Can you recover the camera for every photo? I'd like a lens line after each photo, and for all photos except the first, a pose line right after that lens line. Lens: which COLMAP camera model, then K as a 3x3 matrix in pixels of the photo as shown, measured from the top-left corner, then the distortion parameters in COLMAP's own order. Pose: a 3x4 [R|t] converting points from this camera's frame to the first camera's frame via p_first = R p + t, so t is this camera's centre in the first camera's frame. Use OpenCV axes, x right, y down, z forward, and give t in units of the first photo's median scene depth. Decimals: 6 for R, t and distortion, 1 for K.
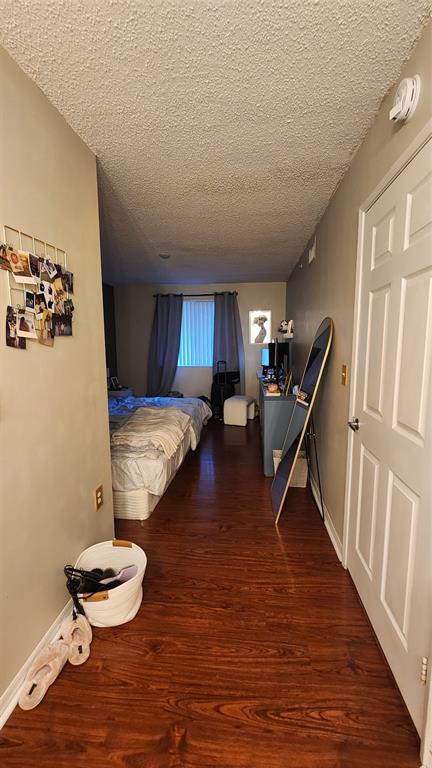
lens RADIAL K [[316.0, 0, 216.0], [0, 316.0, 384.0], [0, 0, 1]] dist [0.000101, 0.000237]
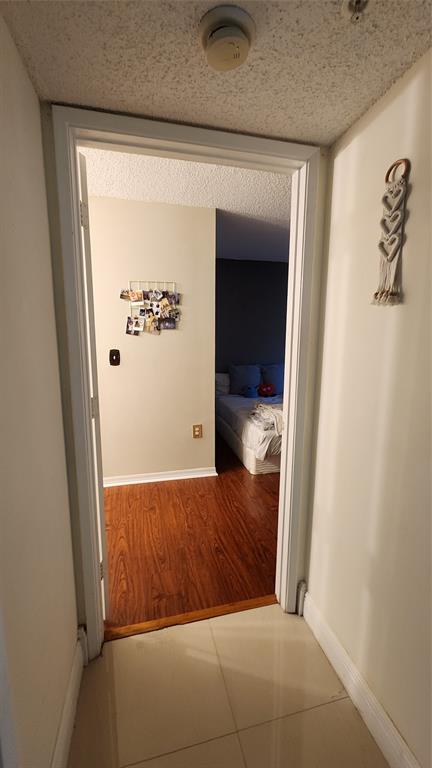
lens RADIAL K [[316.0, 0, 216.0], [0, 316.0, 384.0], [0, 0, 1]] dist [0.000101, 0.000237]
pose [[0.348409, 0.159478, -0.923676, 0.437168], [-0.131992, 0.983949, 0.120098, -0.030706], [0.928003, 0.080075, 0.363867, 0.196675]]
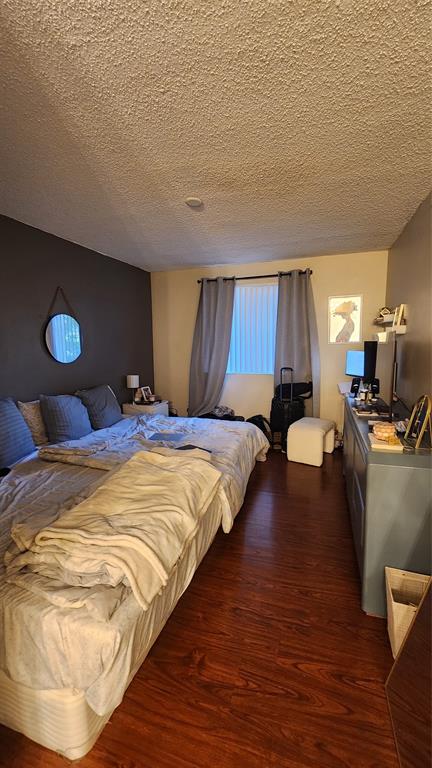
lens RADIAL K [[316.0, 0, 216.0], [0, 316.0, 384.0], [0, 0, 1]] dist [0.000101, 0.000237]
pose [[0.976989, 0.023245, -0.212019, 0.017352], [-0.023343, 0.999725, 0.002042, -0.040657], [0.212008, 0.002954, 0.977264, 0.325619]]
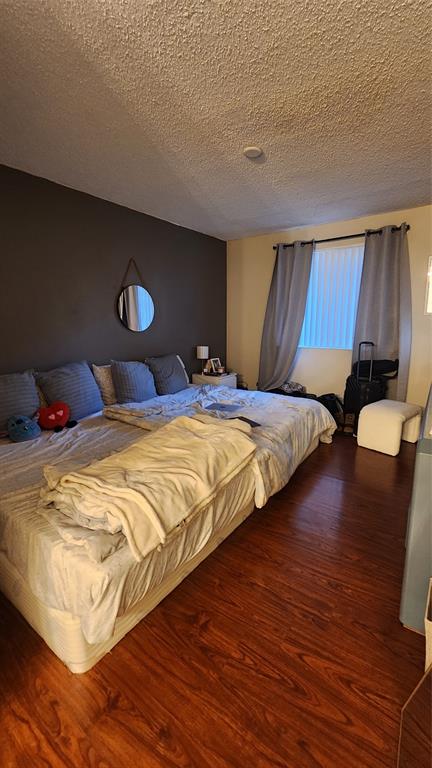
lens RADIAL K [[315.9, 0, 216.7], [0, 315.9, 385.0], [0, 0, 1]] dist [-0.000609, 0.000478]
pose [[0.875860, 0.096806, -0.472756, 0.073660], [-0.061883, 0.994115, 0.088916, -0.030884], [0.478581, -0.048623, 0.876696, 0.367175]]
